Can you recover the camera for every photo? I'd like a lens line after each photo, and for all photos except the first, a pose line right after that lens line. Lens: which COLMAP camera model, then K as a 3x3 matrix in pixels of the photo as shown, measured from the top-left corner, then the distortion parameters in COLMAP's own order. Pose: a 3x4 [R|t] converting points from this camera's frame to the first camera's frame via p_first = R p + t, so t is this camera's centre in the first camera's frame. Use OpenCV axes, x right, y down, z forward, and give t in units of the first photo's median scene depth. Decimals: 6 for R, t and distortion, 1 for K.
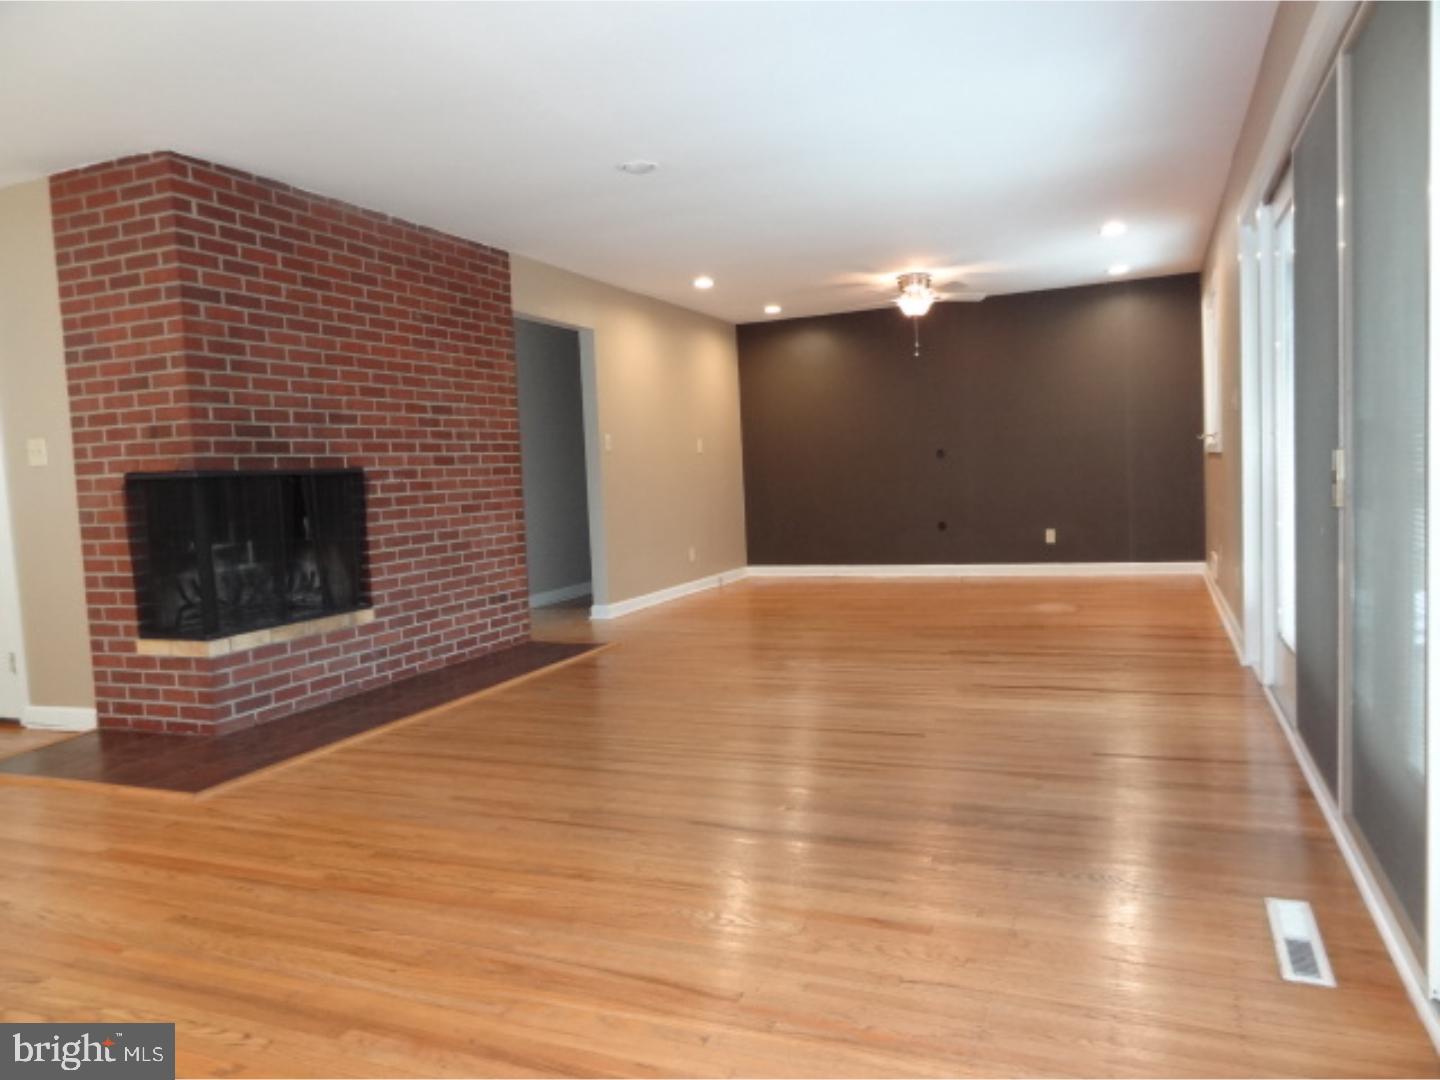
lens RADIAL K [[1006.8, 0, 725.7], [0, 1006.8, 537.0], [0, 0, 1]] dist [-0.004184, 0.006584]
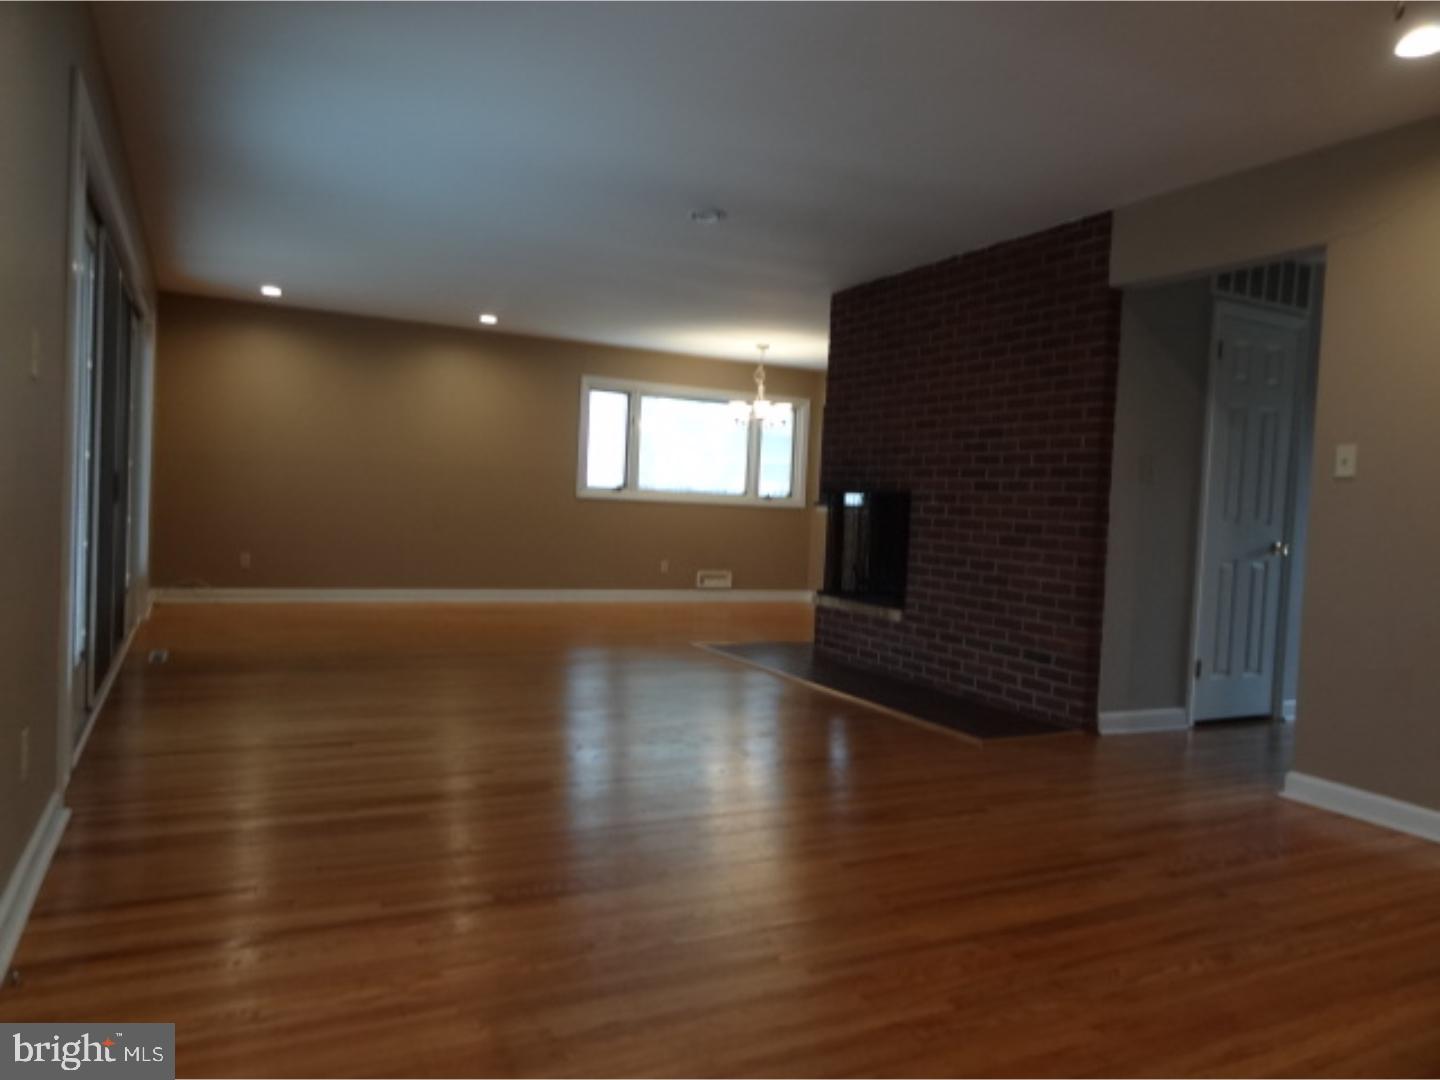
lens RADIAL K [[1006.8, 0, 725.7], [0, 1006.8, 537.0], [0, 0, 1]] dist [-0.004184, 0.006584]
pose [[-0.641389, 0.041758, -0.766078, 0.739833], [-0.069235, 0.991293, 0.112000, -0.144020], [0.764085, 0.124875, -0.632914, 1.731414]]
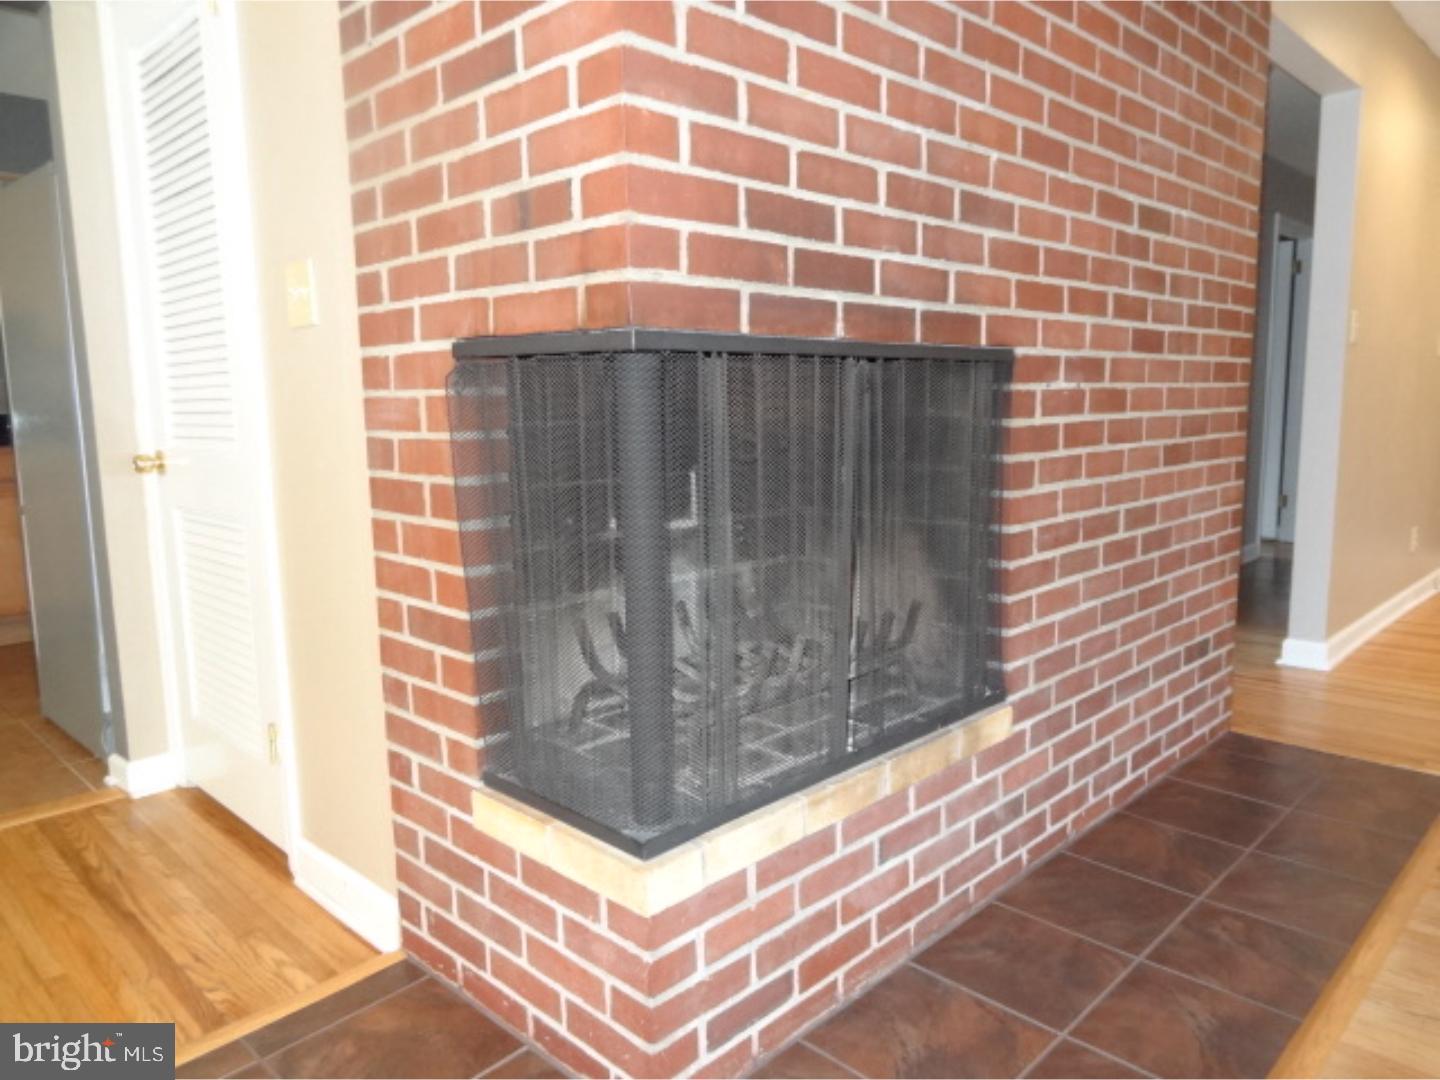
lens RADIAL K [[1006.8, 0, 725.7], [0, 1006.8, 537.0], [0, 0, 1]] dist [-0.004184, 0.006584]
pose [[0.928674, 0.078609, -0.362472, -0.347668], [-0.049120, 0.994741, 0.089880, -0.028242], [0.367631, -0.065665, 0.927651, 0.652470]]
